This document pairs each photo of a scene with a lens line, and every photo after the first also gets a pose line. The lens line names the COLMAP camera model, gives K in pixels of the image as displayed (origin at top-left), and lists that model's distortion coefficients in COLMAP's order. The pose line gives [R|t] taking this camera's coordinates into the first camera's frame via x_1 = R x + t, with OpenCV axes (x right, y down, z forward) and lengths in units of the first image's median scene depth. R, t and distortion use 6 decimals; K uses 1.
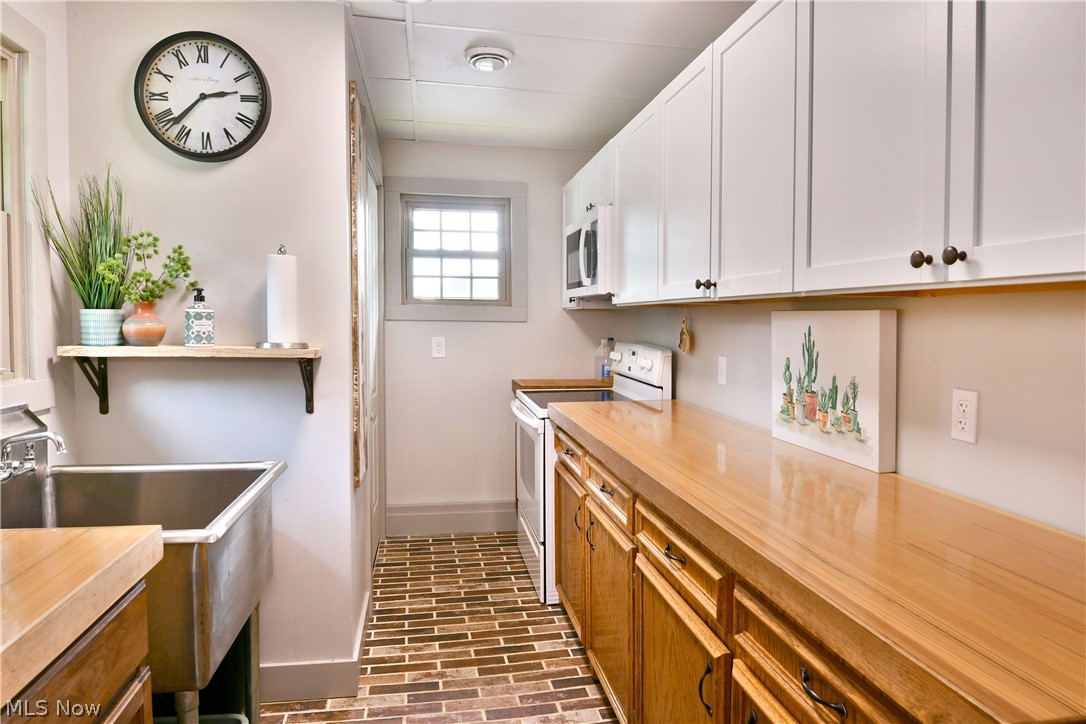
lens RADIAL K [[683.1, 0, 540.7], [0, 683.1, 354.7], [0, 0, 1]] dist [-0.008402, -0.002546]
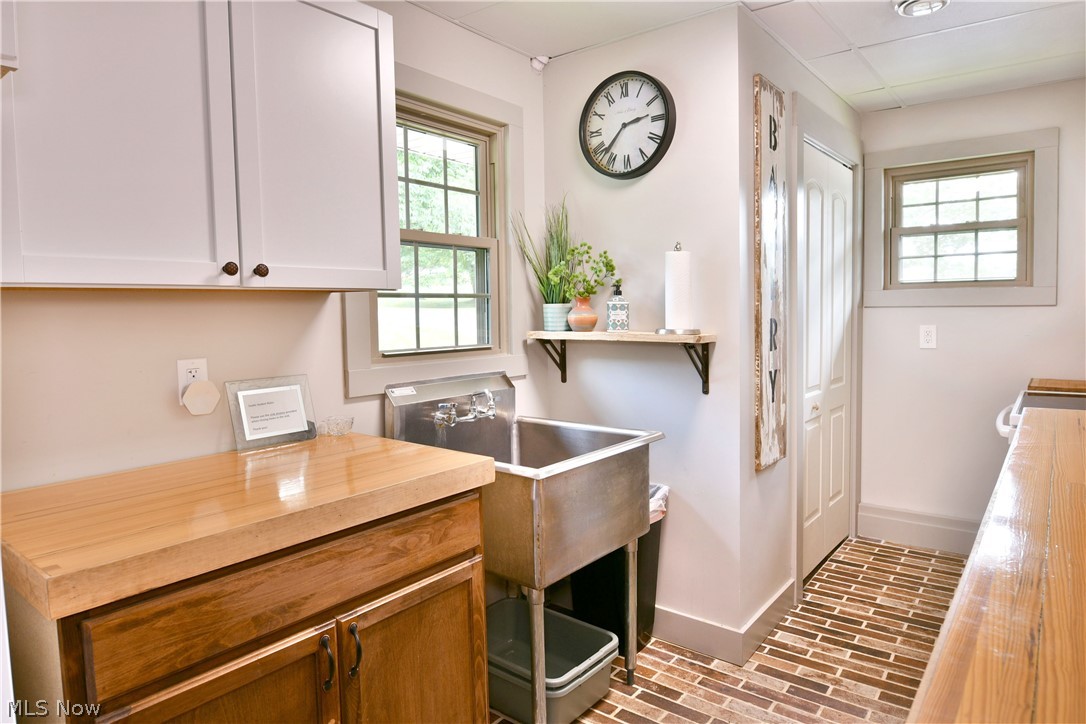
lens RADIAL K [[663.6, 0, 524.9], [0, 663.6, 358.9], [0, 0, 1]] dist [-0.006498, -0.002496]
pose [[0.662637, 0.034350, -0.748152, 0.259884], [-0.018375, 0.999393, 0.029610, 0.003434], [0.748715, -0.005873, 0.662866, 0.077442]]
